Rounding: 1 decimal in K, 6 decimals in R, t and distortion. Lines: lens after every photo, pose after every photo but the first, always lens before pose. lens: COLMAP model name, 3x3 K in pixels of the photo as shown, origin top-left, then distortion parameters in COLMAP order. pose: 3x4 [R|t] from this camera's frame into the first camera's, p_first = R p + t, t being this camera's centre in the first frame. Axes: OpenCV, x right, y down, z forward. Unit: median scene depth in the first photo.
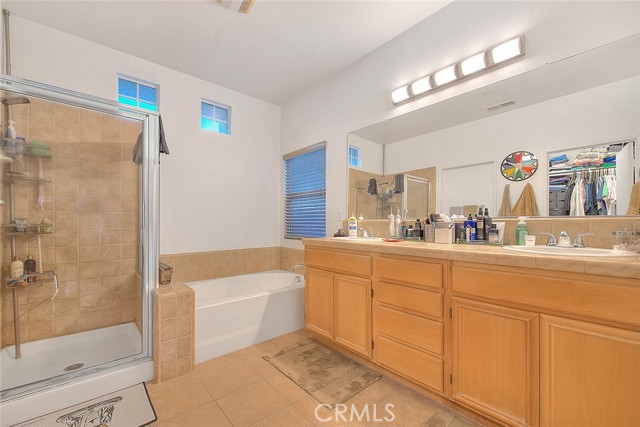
lens RADIAL K [[264.3, 0, 320.0], [0, 264.3, 213.5], [0, 0, 1]] dist [-0.001882, -0.000018]
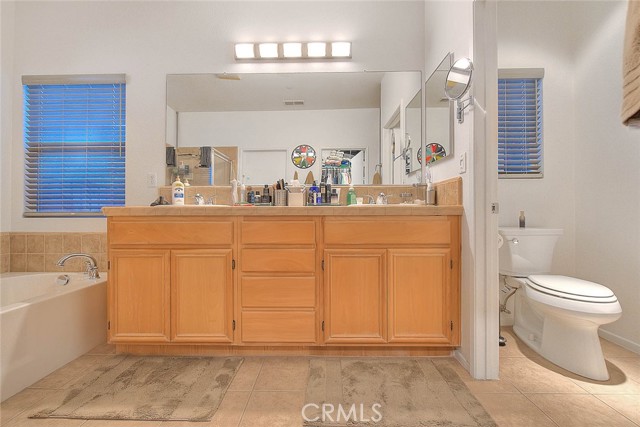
lens RADIAL K [[271.6, 0, 318.9], [0, 271.6, 204.7], [0, 0, 1]] dist [-0.000218, -0.000282]
pose [[0.671229, 0.020051, 0.740979, -0.229416], [-0.018499, 0.999776, -0.010296, 0.097766], [-0.741020, -0.006796, 0.671449, 0.183985]]
